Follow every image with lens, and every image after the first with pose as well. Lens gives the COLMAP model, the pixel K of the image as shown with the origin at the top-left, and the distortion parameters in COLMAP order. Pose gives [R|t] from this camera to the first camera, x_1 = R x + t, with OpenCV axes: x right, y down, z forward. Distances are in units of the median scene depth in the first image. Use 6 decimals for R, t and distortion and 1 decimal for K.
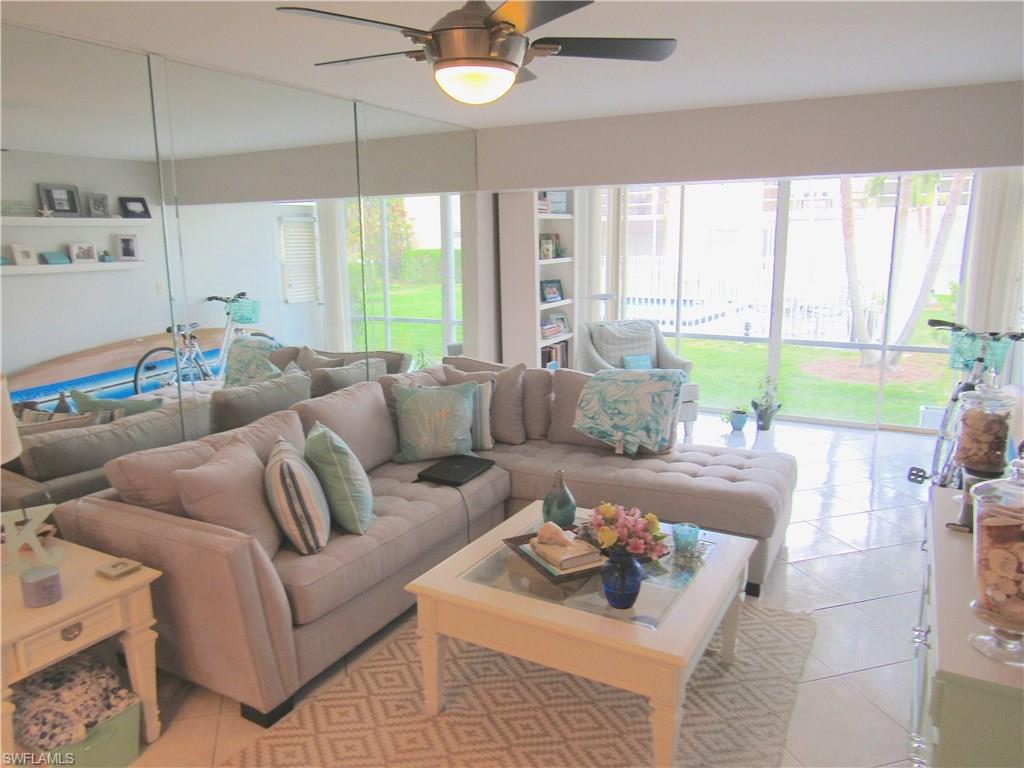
lens RADIAL K [[735.3, 0, 511.4], [0, 735.3, 388.3], [0, 0, 1]] dist [-0.041738, 0.028491]
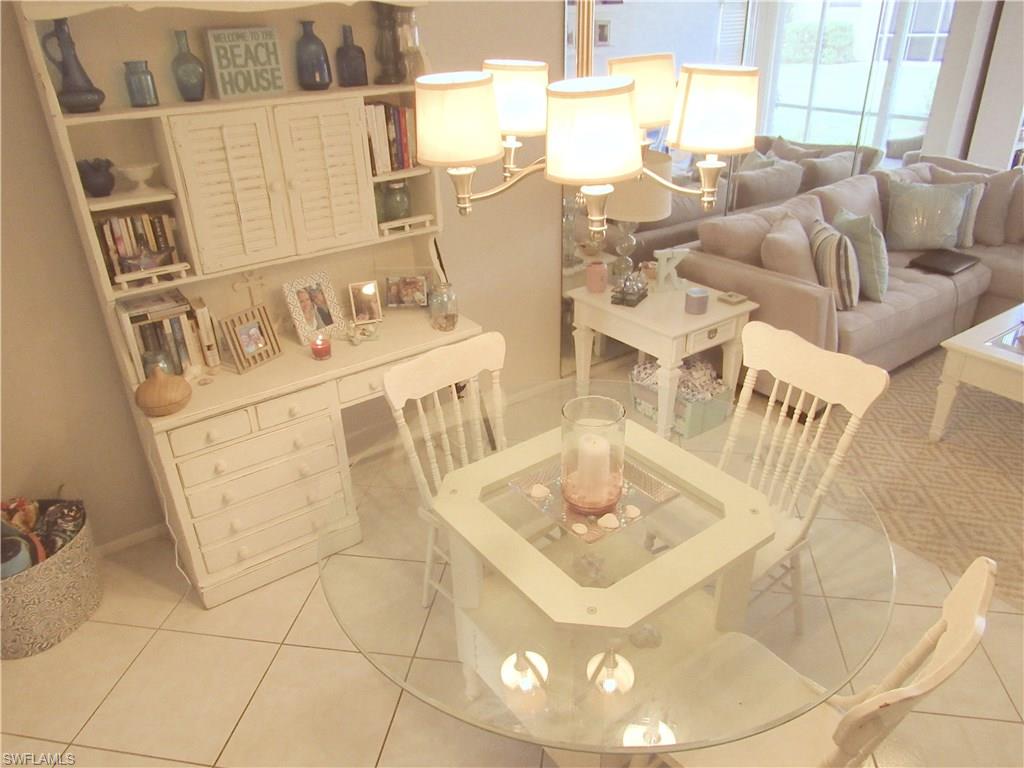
lens RADIAL K [[735.3, 0, 511.4], [0, 735.3, 388.3], [0, 0, 1]] dist [-0.041738, 0.028491]
pose [[0.905377, 0.184244, -0.382552, -0.222035], [-0.068776, 0.952689, 0.296063, 0.010472], [0.419001, -0.241739, 0.875215, -0.325345]]
